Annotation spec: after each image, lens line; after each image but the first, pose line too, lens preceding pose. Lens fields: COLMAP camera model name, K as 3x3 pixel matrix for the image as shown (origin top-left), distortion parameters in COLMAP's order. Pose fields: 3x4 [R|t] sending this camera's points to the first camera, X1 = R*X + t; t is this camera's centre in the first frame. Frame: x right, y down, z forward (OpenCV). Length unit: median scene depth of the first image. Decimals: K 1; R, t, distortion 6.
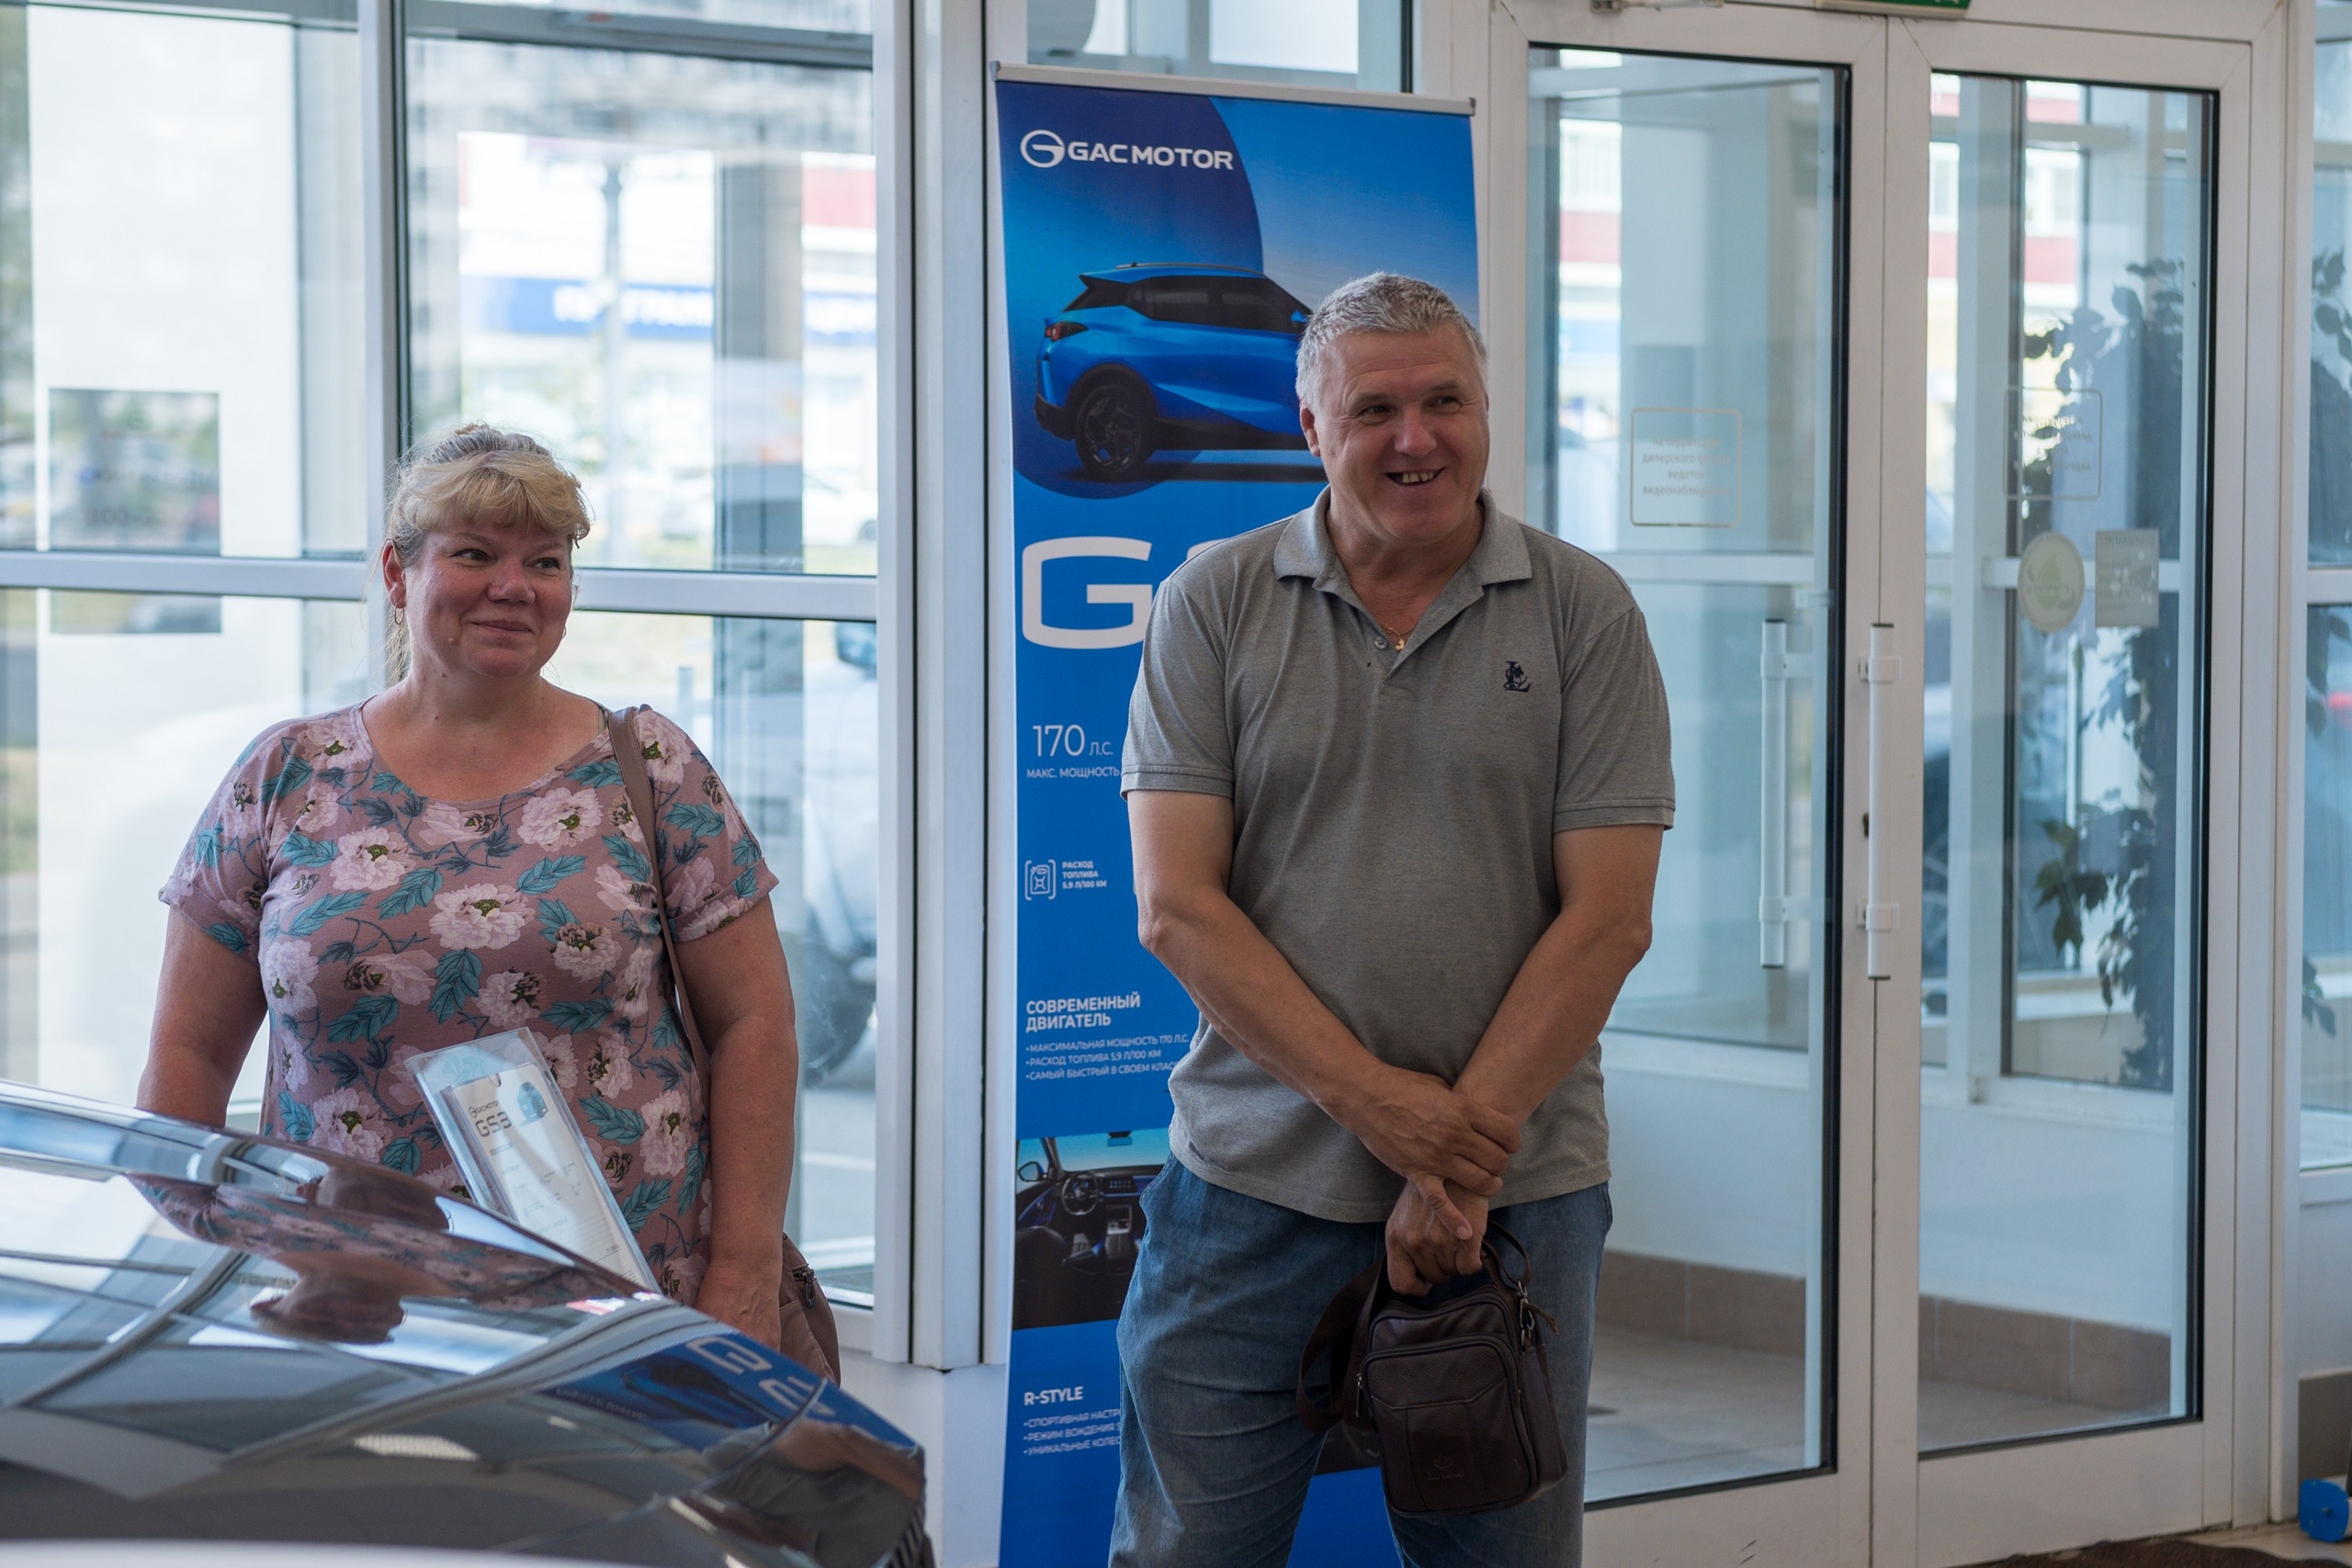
lens RADIAL K [[5750.1, 0, 1176.0], [0, 5750.1, 784.0], [0, 0, 1]] dist [0.335054, -0.601805]
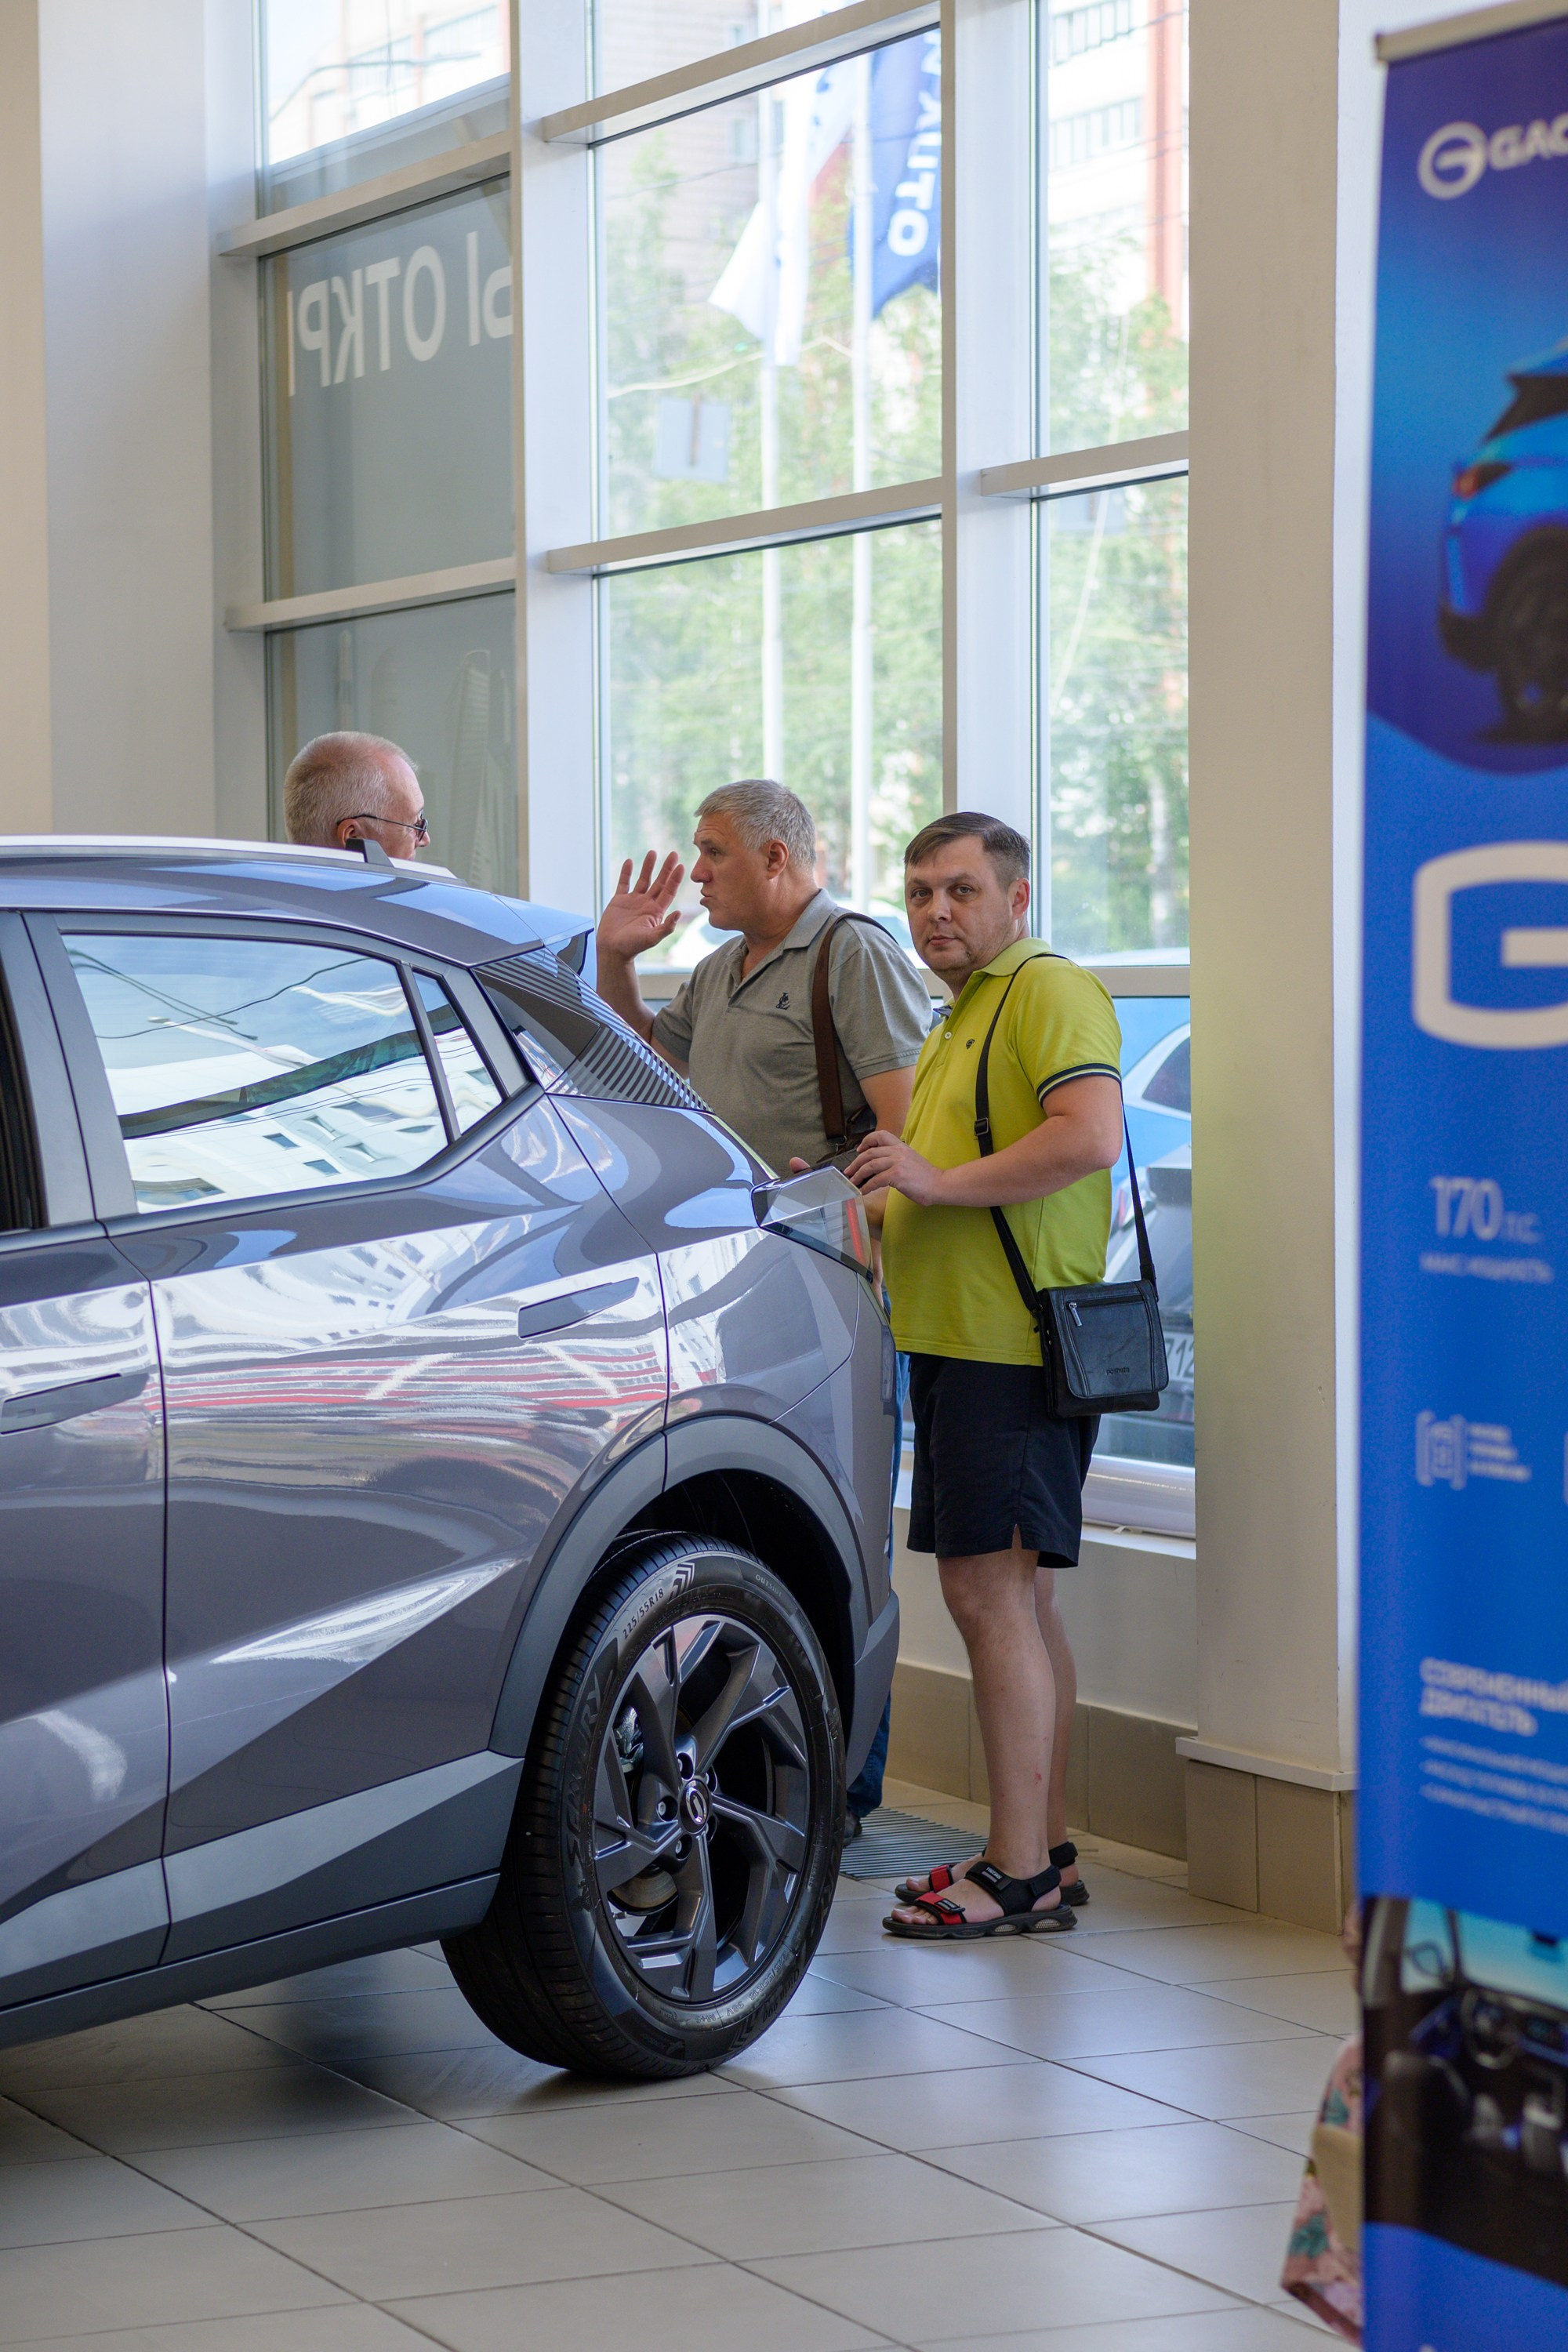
lens RADIAL K [[5750.6, 0, 784.0], [0, 5750.6, 1176.0], [0, 0, 1]] dist [0.335054, -0.601805]
pose [[-0.274260, 0.026011, -0.961304, 0.541449], [-0.038687, 0.998526, 0.038055, -0.029644], [0.960877, 0.047627, -0.272849, 1.087547]]
